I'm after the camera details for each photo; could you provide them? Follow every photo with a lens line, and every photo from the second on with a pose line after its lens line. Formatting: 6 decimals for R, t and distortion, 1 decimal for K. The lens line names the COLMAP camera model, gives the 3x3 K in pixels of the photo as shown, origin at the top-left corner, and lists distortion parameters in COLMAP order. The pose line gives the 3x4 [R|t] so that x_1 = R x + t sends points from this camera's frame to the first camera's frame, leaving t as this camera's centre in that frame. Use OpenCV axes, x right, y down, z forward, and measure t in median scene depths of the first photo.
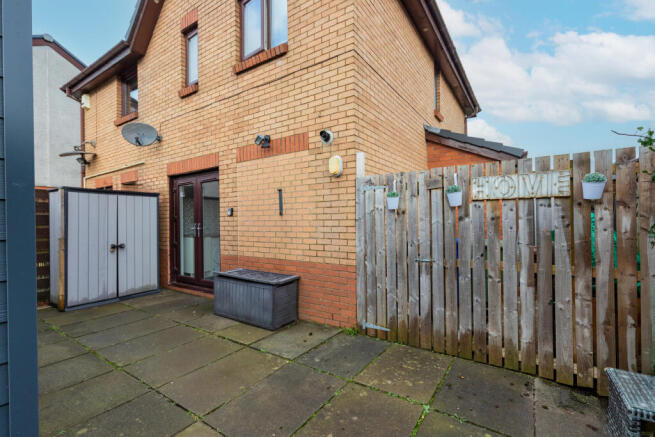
lens RADIAL K [[299.8, 0, 327.5], [0, 299.8, 218.5], [0, 0, 1]] dist [0.001818, 0.000145]
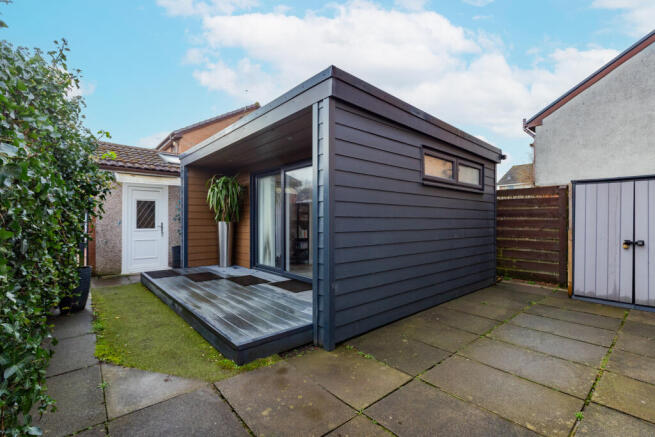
lens RADIAL K [[286.4, 0, 327.5], [0, 286.4, 218.5], [0, 0, 1]] dist [0.000076, 0.000066]
pose [[-0.263158, 0.009354, -0.964707, 0.339143], [0.003040, 0.999956, 0.008867, 0.017176], [0.964748, -0.000600, -0.263175, 0.444510]]
